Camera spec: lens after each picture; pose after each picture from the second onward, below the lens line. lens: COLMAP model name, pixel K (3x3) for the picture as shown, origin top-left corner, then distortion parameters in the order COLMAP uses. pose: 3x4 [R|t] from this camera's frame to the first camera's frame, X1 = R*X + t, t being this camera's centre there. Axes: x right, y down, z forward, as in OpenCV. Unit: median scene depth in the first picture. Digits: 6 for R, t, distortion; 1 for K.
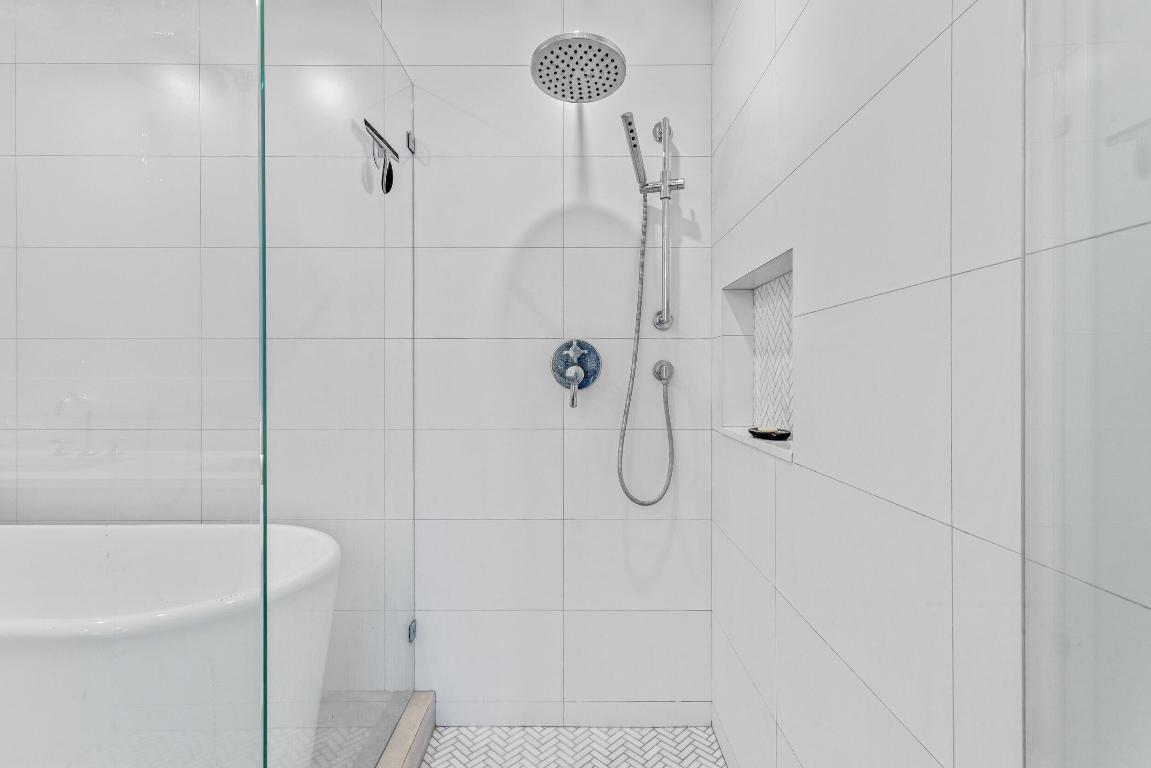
lens RADIAL K [[642.6, 0, 575.5], [0, 642.6, 384.0], [0, 0, 1]] dist [0.027660, 0.000291]
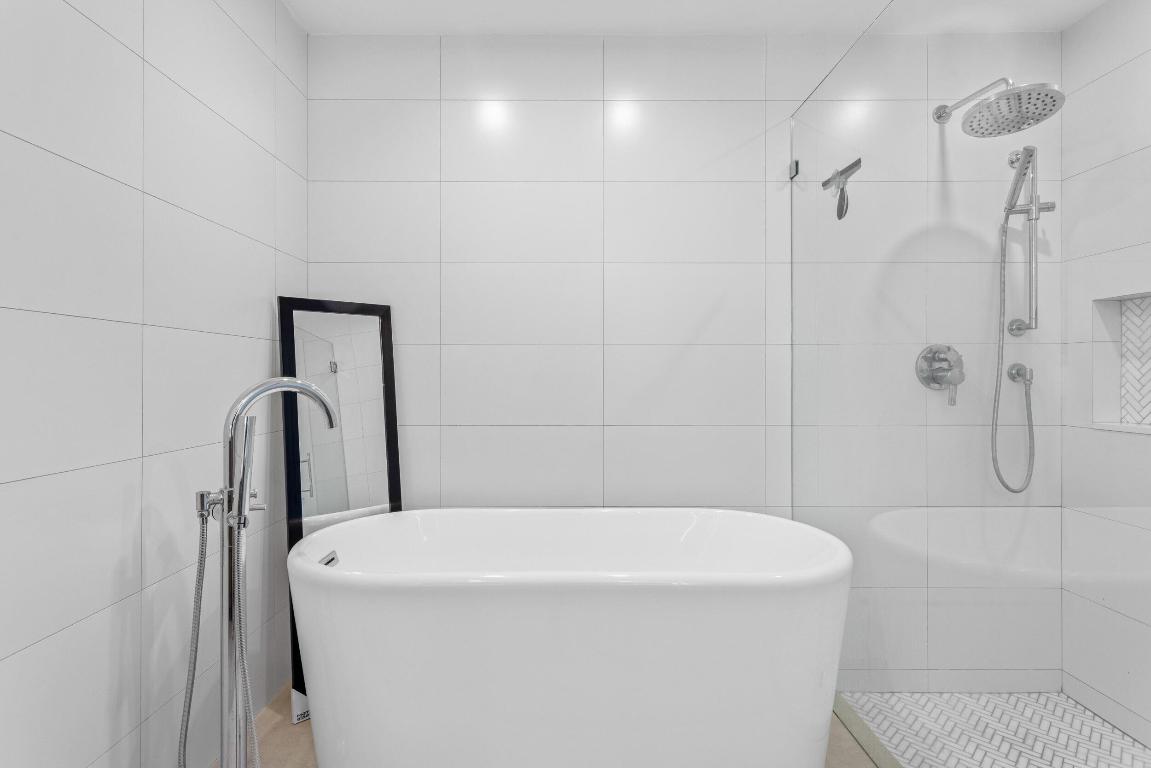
lens RADIAL K [[659.8, 0, 574.2], [0, 659.8, 373.7], [0, 0, 1]] dist [0.000911, -0.000287]
pose [[0.999994, 0.000765, 0.003398, -0.639162], [-0.000717, 0.999903, -0.013933, -0.002218], [-0.003408, 0.013930, 0.999897, -0.141455]]
